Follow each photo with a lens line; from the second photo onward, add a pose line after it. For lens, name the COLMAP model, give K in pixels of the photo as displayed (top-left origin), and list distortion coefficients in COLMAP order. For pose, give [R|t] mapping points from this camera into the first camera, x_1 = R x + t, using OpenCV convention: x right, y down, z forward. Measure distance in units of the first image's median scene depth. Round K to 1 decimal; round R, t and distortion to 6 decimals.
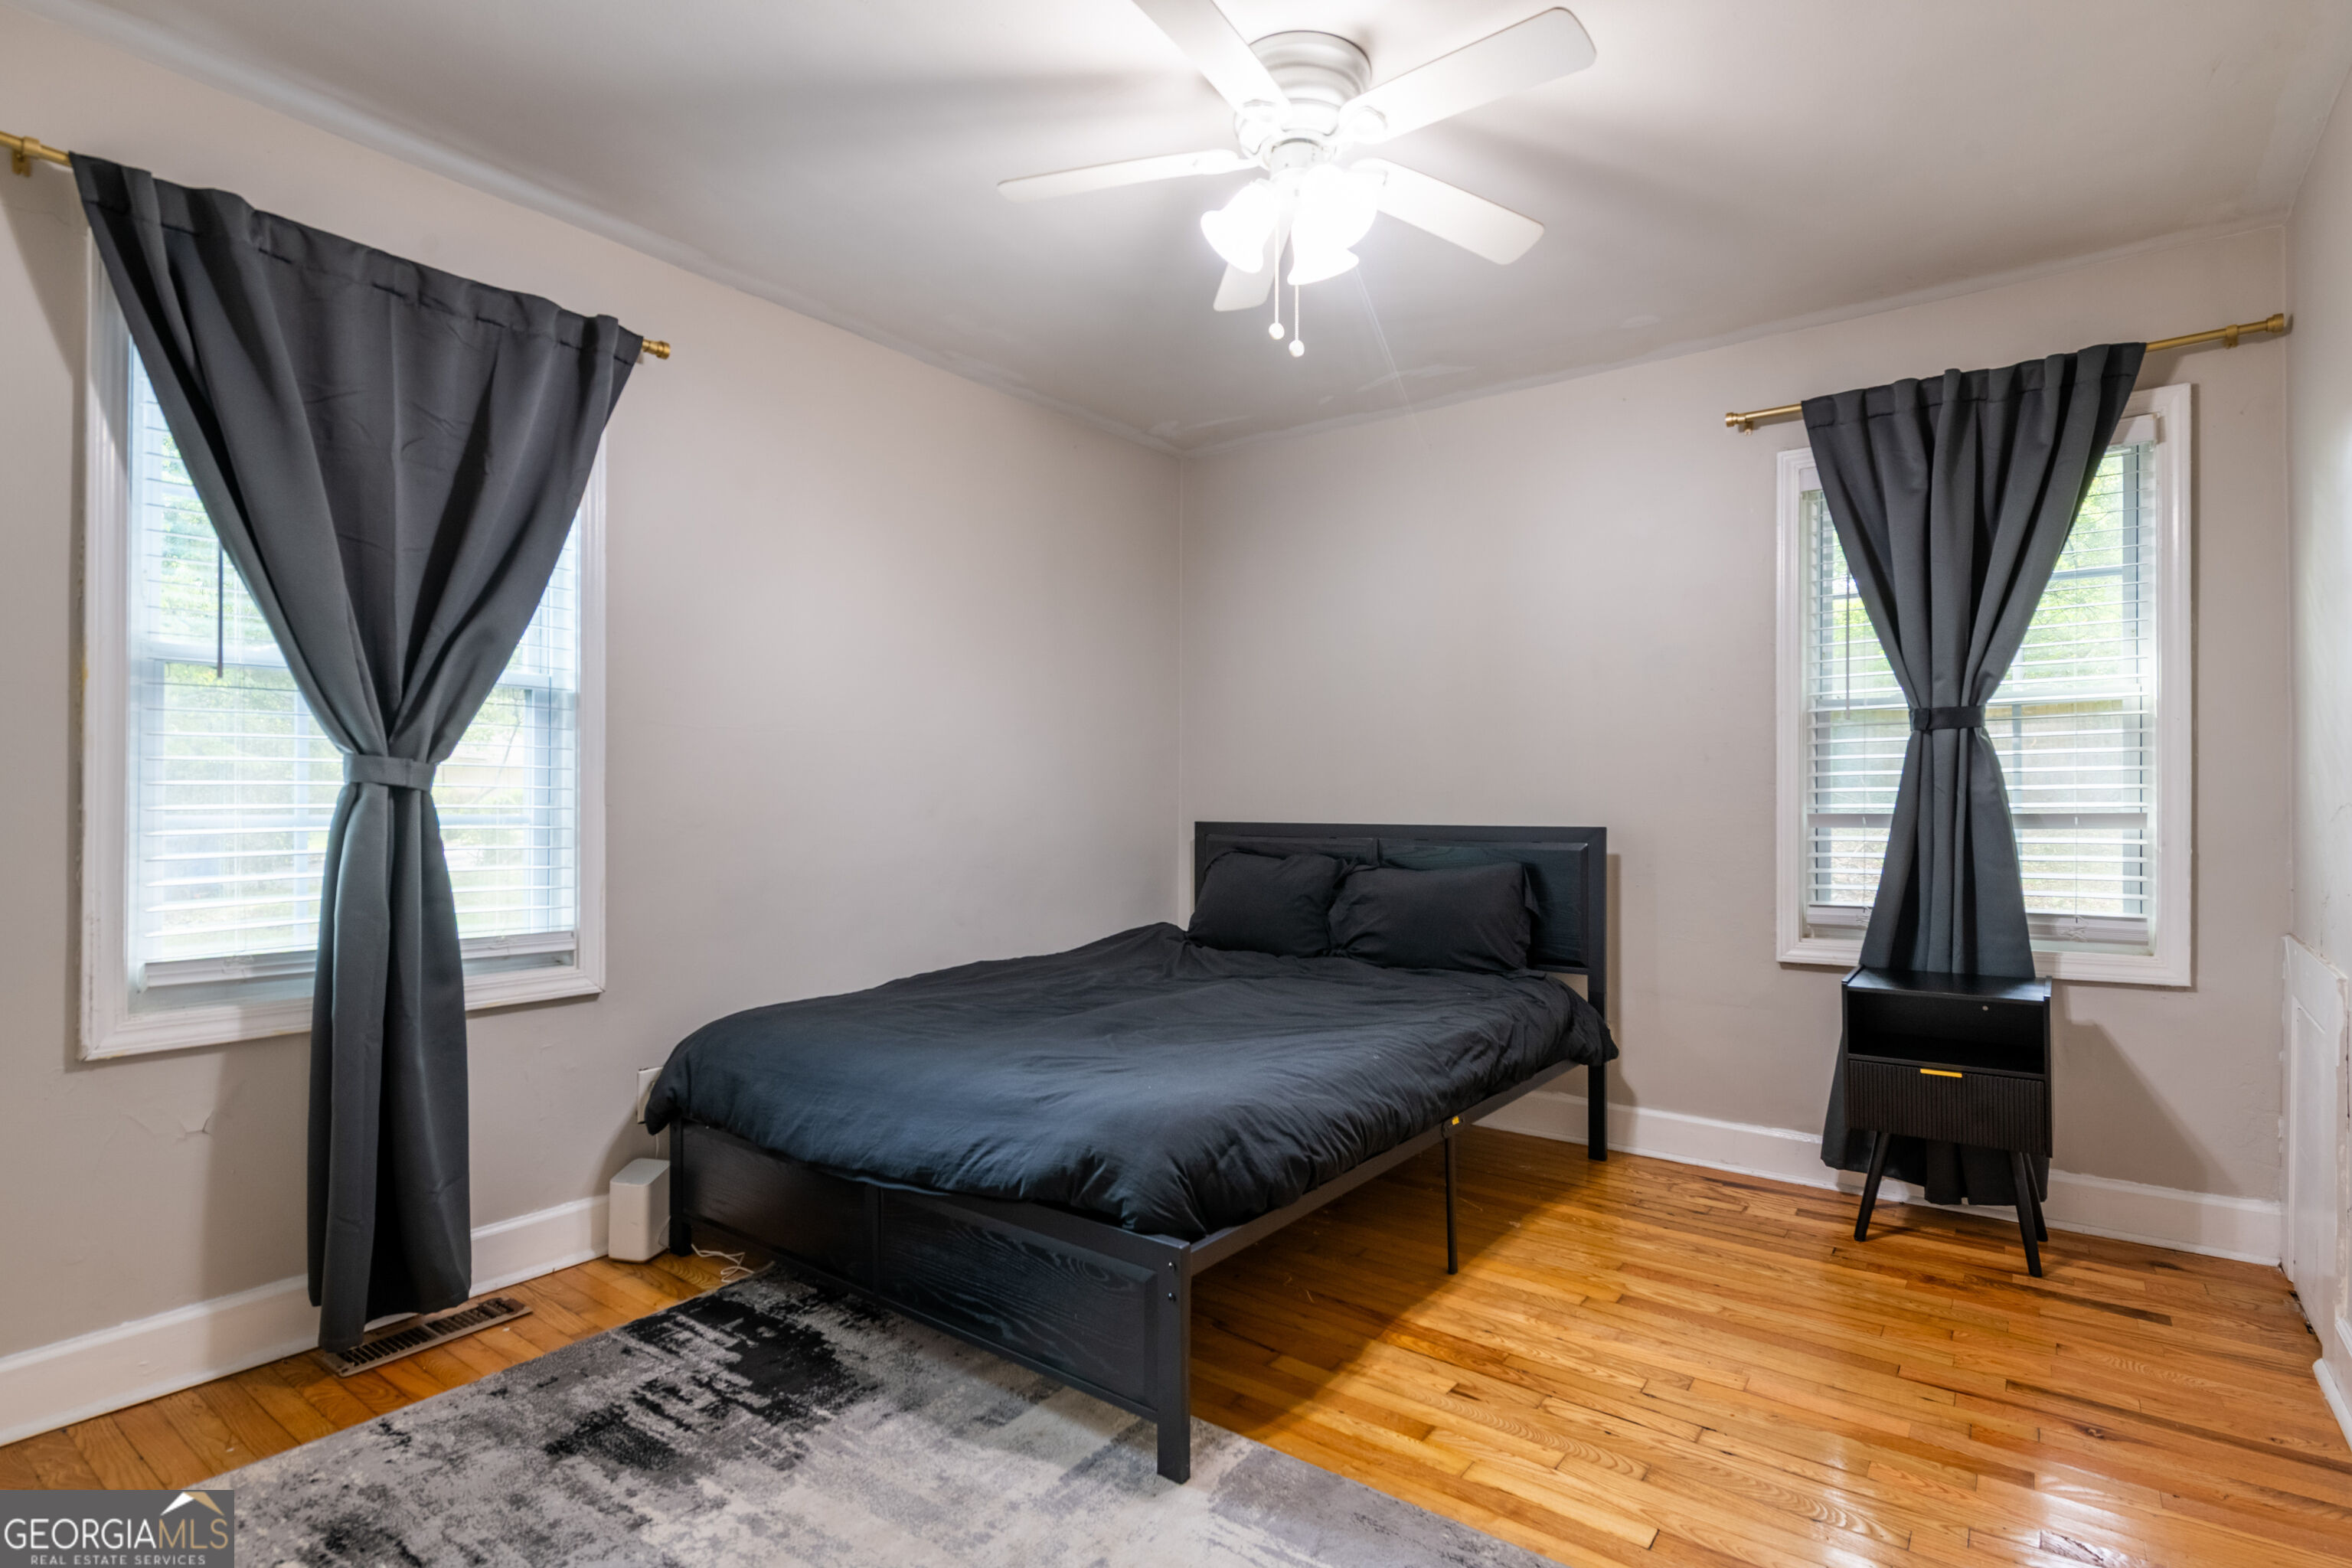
lens RADIAL K [[1152.1, 0, 1189.4], [0, 1152.1, 799.4], [0, 0, 1]] dist [-0.004749, -0.002032]
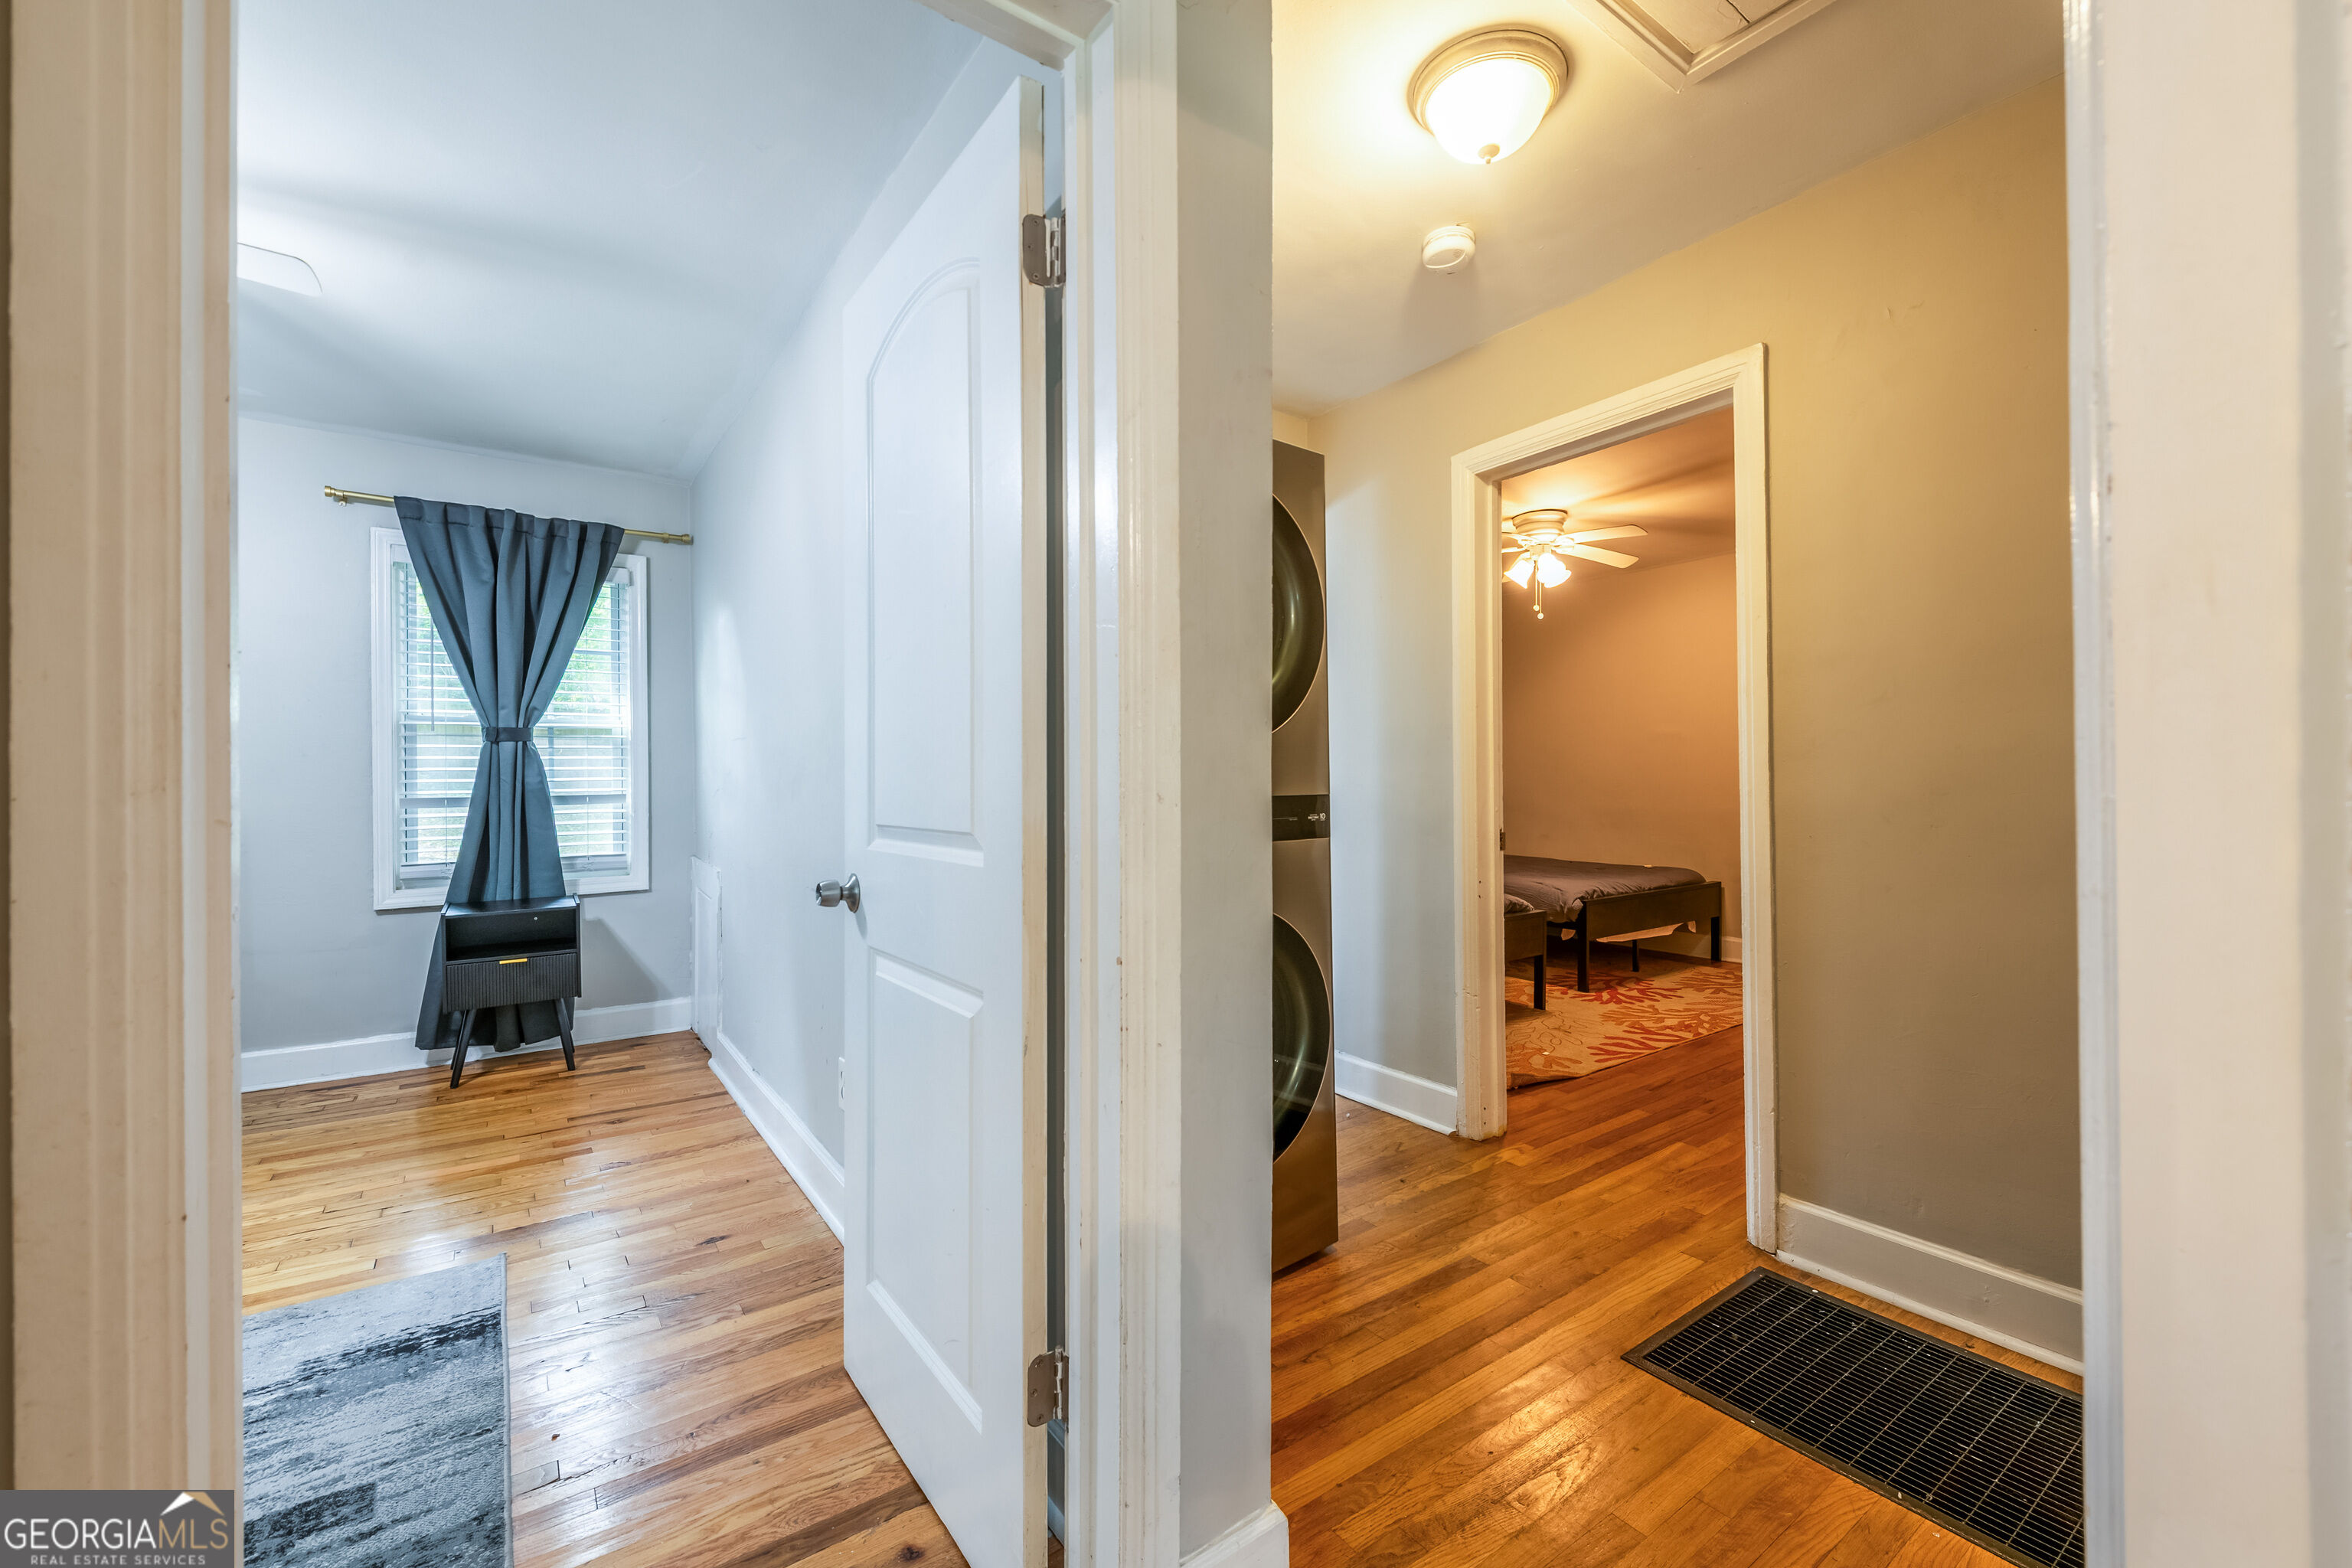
lens RADIAL K [[941.3, 0, 1193.6], [0, 941.3, 783.2], [0, 0, 1]] dist [0.009186, -0.000001]
pose [[0.297876, -0.003840, 0.954597, -0.284814], [0.007396, 0.999971, 0.001714, -0.000651], [-0.954576, 0.006550, 0.297895, -0.259840]]
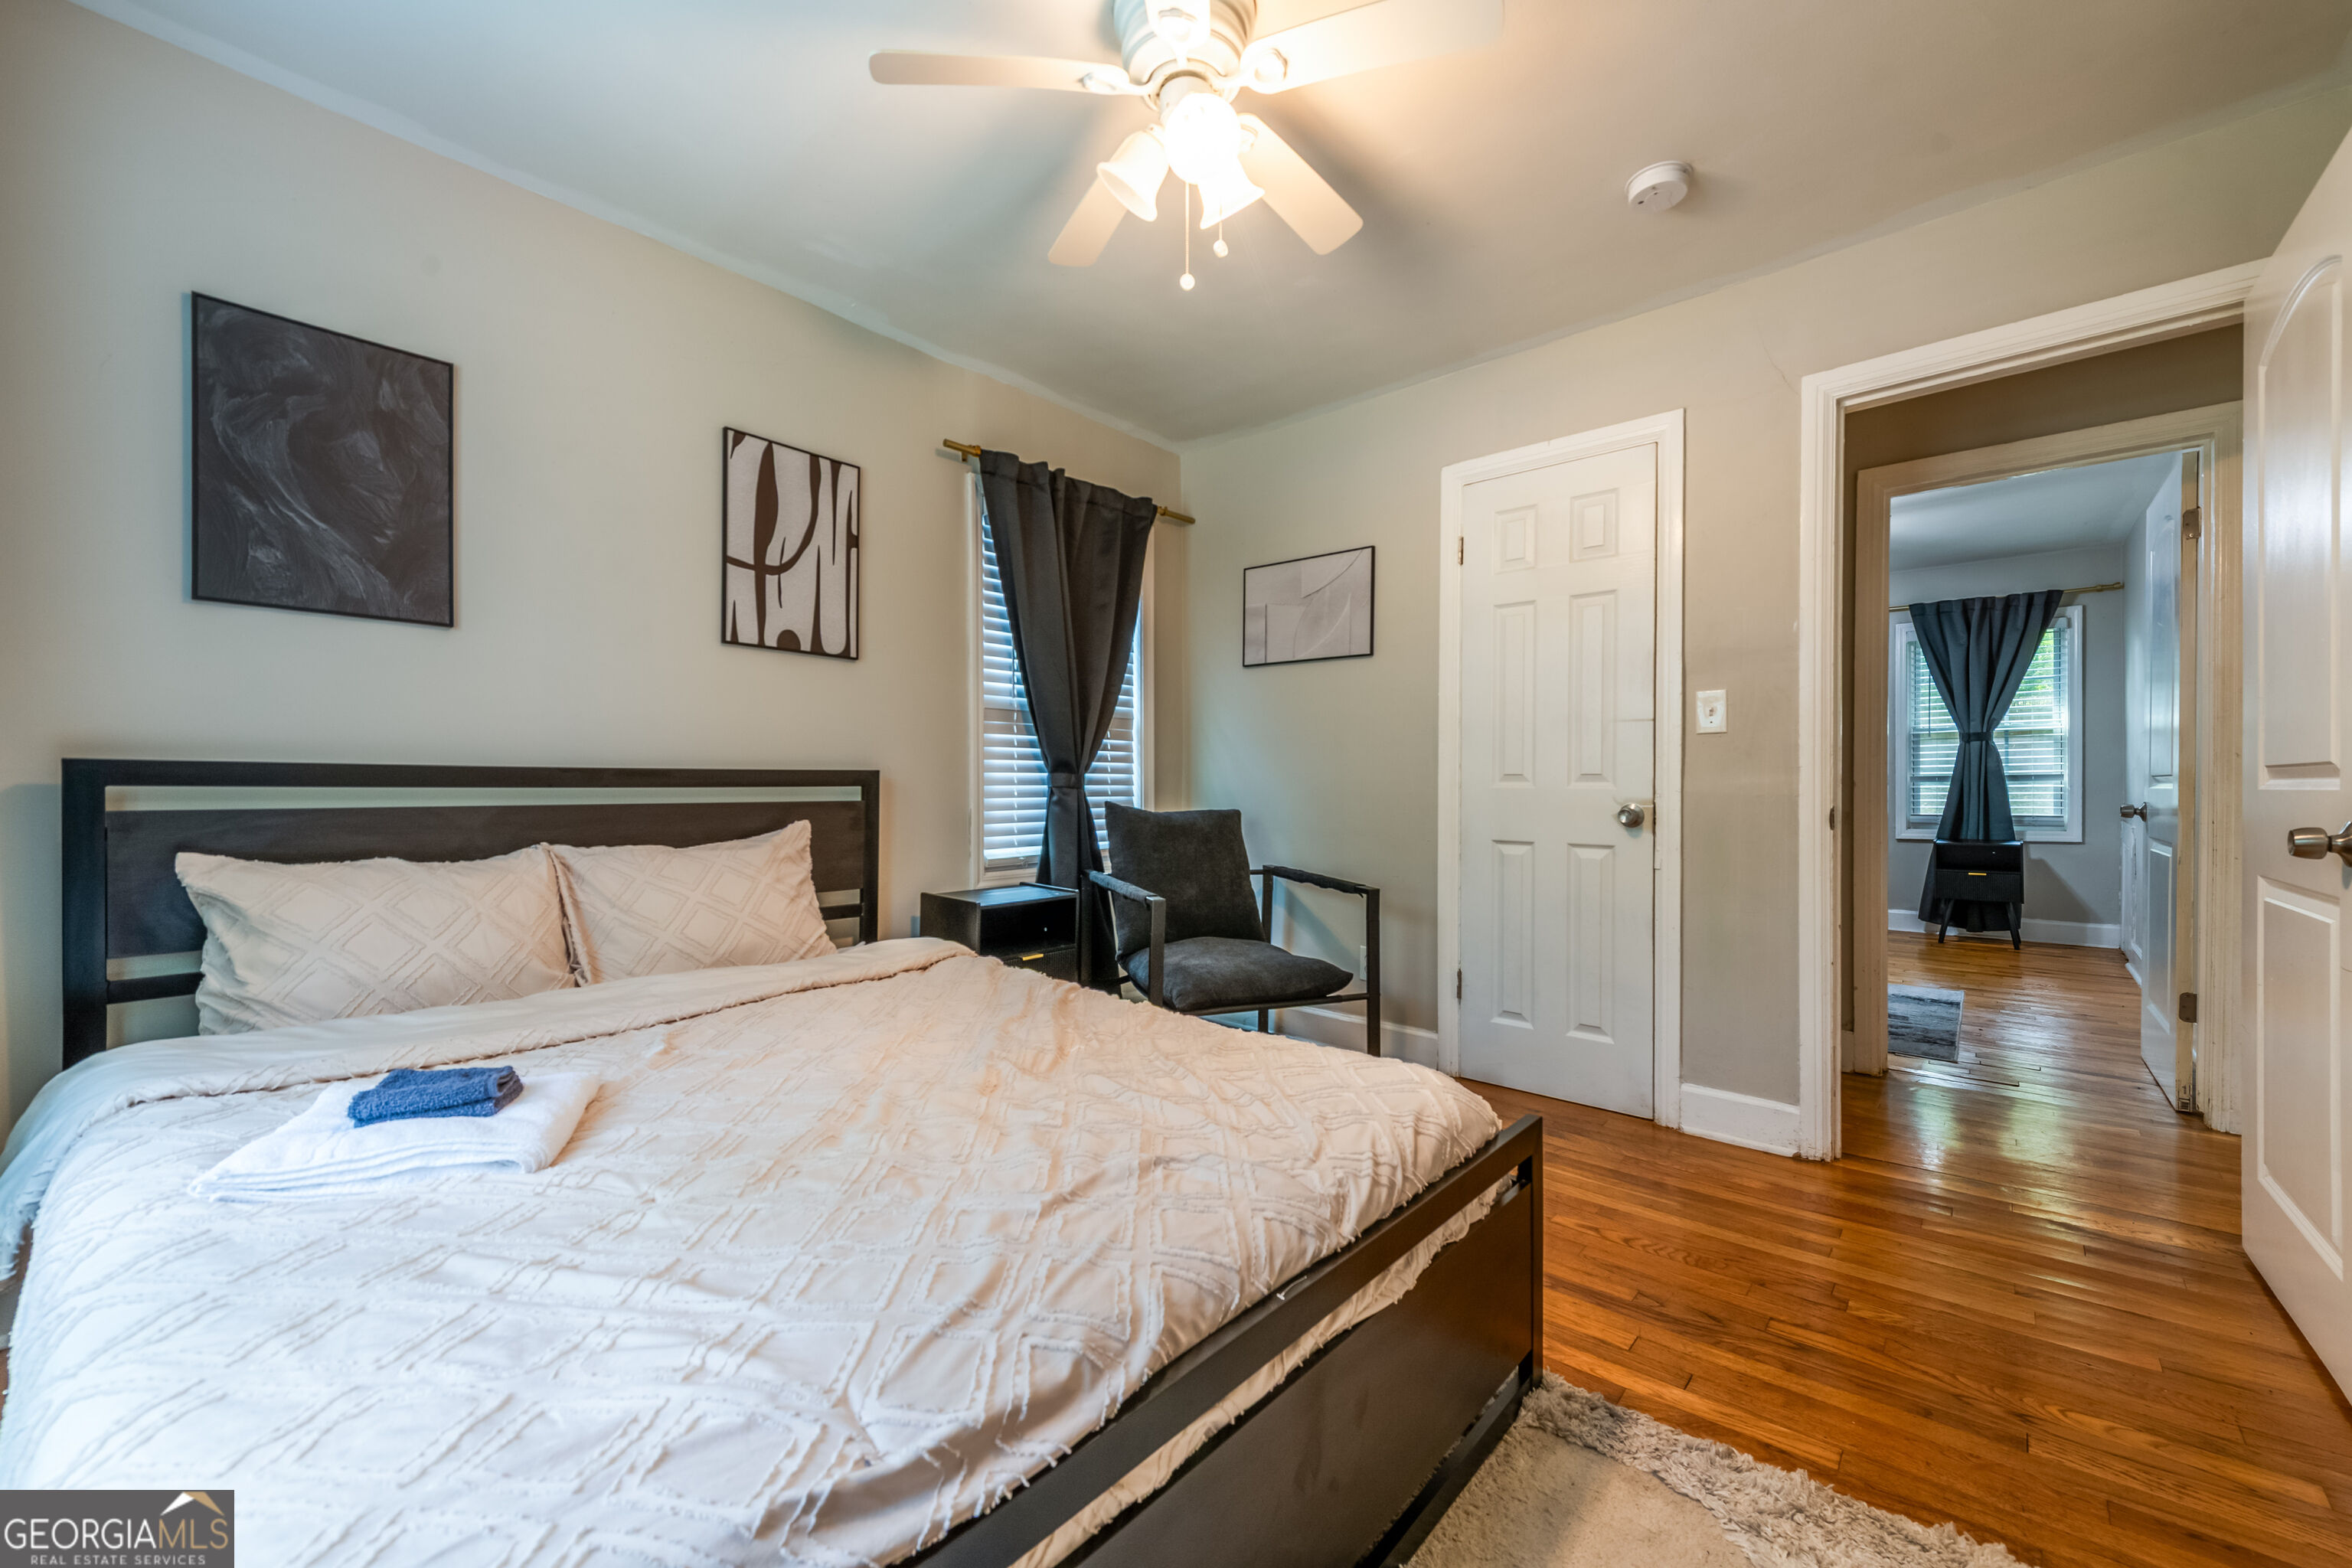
lens RADIAL K [[941.3, 0, 1179.8], [0, 941.3, 789.7], [0, 0, 1]] dist [0.009186, -0.000001]
pose [[0.997581, -0.003185, -0.069446, -0.936284], [0.003432, 0.999988, 0.003440, 0.031068], [0.069434, -0.003670, 0.997580, -1.187253]]
